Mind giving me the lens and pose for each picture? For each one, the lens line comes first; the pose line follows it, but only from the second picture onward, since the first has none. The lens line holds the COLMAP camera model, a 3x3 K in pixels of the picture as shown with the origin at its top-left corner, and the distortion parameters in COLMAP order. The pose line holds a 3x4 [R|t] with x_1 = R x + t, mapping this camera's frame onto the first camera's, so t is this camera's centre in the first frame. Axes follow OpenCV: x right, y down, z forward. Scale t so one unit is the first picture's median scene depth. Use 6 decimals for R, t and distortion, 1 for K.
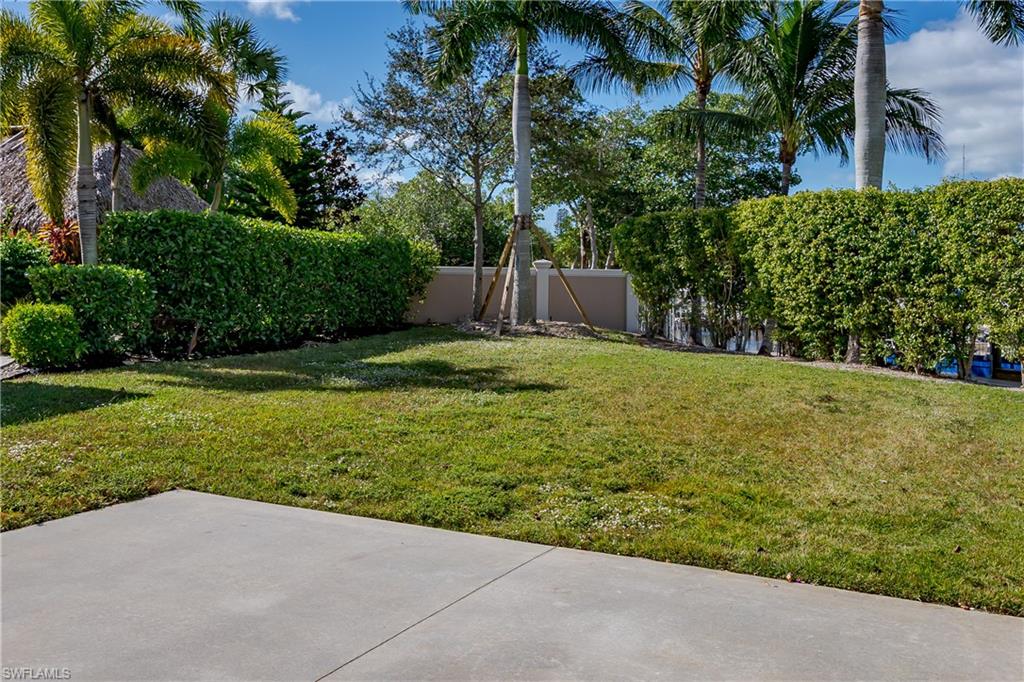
lens RADIAL K [[992.7, 0, 500.3], [0, 992.7, 281.9], [0, 0, 1]] dist [0.019558, -0.005268]
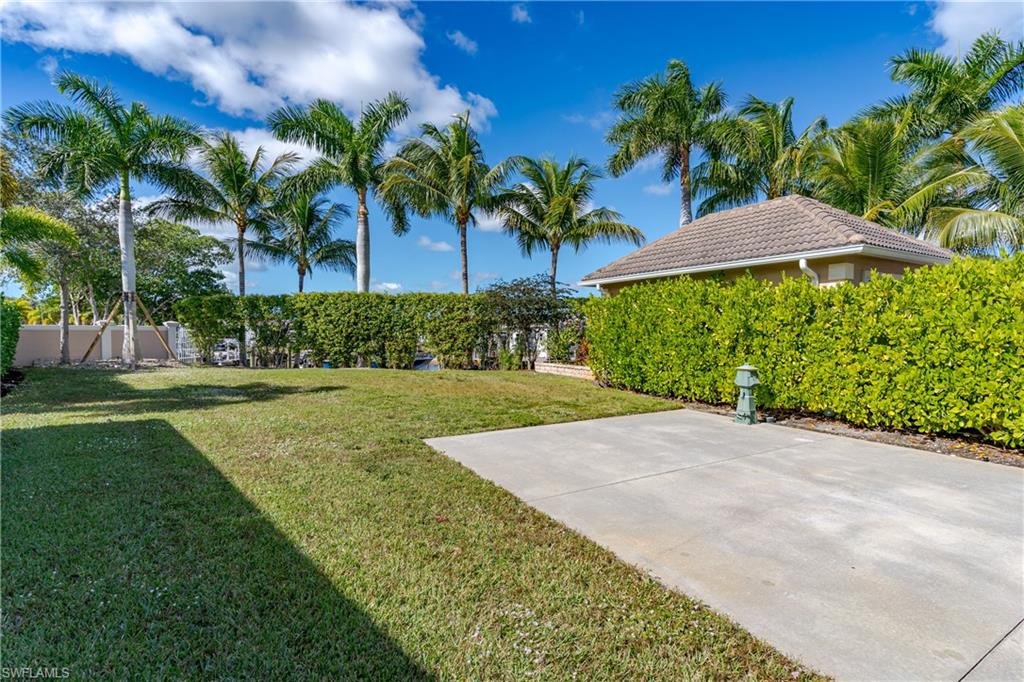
lens RADIAL K [[481.0, 0, 506.9], [0, 481.0, 341.4], [0, 0, 1]] dist [-0.001402, 0.000069]
pose [[0.530904, -0.032033, 0.846827, -0.416332], [0.010480, 0.999457, 0.031236, -0.009572], [-0.847367, -0.007709, 0.530951, 0.130610]]
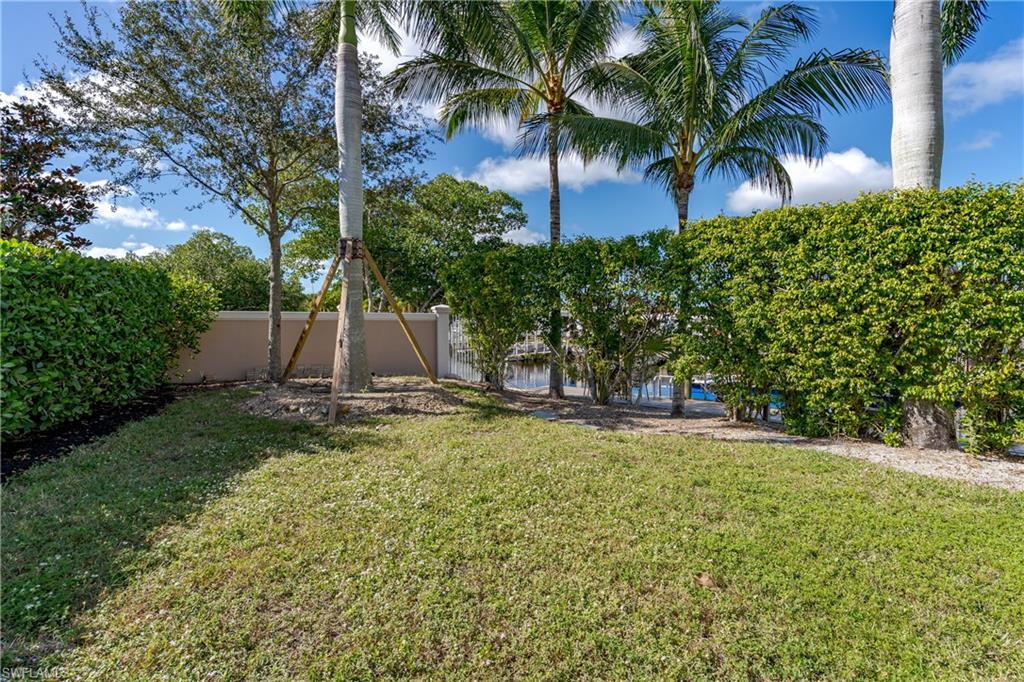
lens RADIAL K [[490.9, 0, 510.3], [0, 490.9, 317.2], [0, 0, 1]] dist [0.000998, -0.000212]
pose [[0.885934, -0.011055, 0.463680, -0.057789], [0.011752, 0.999930, 0.001386, -0.012815], [-0.463663, 0.004221, 0.886001, 0.856178]]
